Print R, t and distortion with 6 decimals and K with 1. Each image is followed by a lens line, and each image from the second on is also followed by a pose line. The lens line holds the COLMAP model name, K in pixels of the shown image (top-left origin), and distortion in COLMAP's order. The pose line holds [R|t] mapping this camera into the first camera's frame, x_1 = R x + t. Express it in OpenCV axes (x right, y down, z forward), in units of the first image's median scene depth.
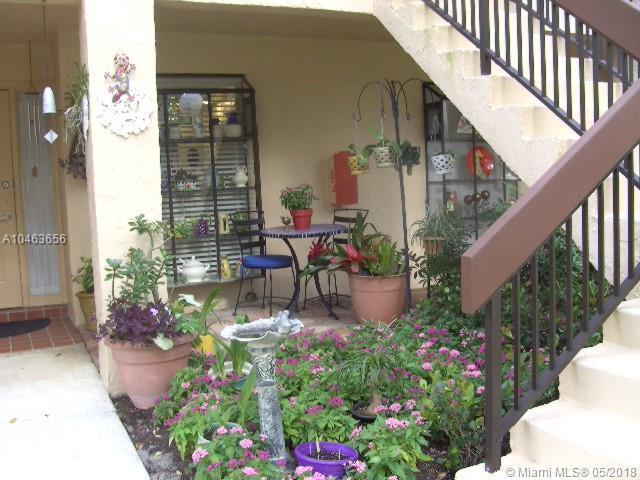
lens RADIAL K [[729.1, 0, 320.9], [0, 729.1, 253.7], [0, 0, 1]] dist [-0.235391, 0.227829]
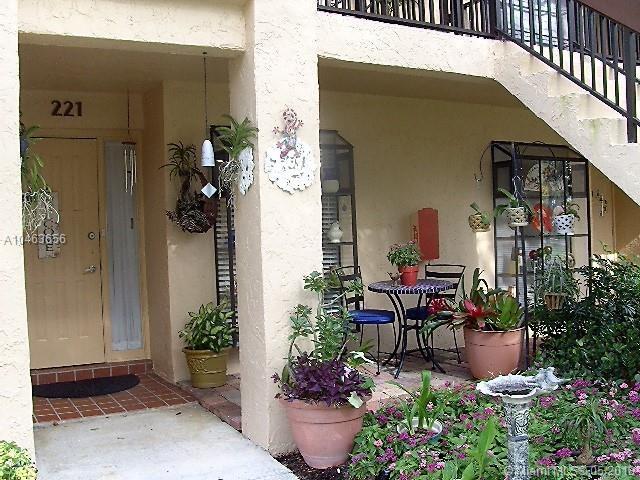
lens RADIAL K [[729.1, 0, 320.9], [0, 729.1, 253.7], [0, 0, 1]] dist [-0.235391, 0.227829]
pose [[0.997042, 0.005696, 0.076644, -0.300004], [-0.000479, 0.997691, -0.067921, -0.010411], [-0.076854, 0.067683, 0.994742, -0.003477]]
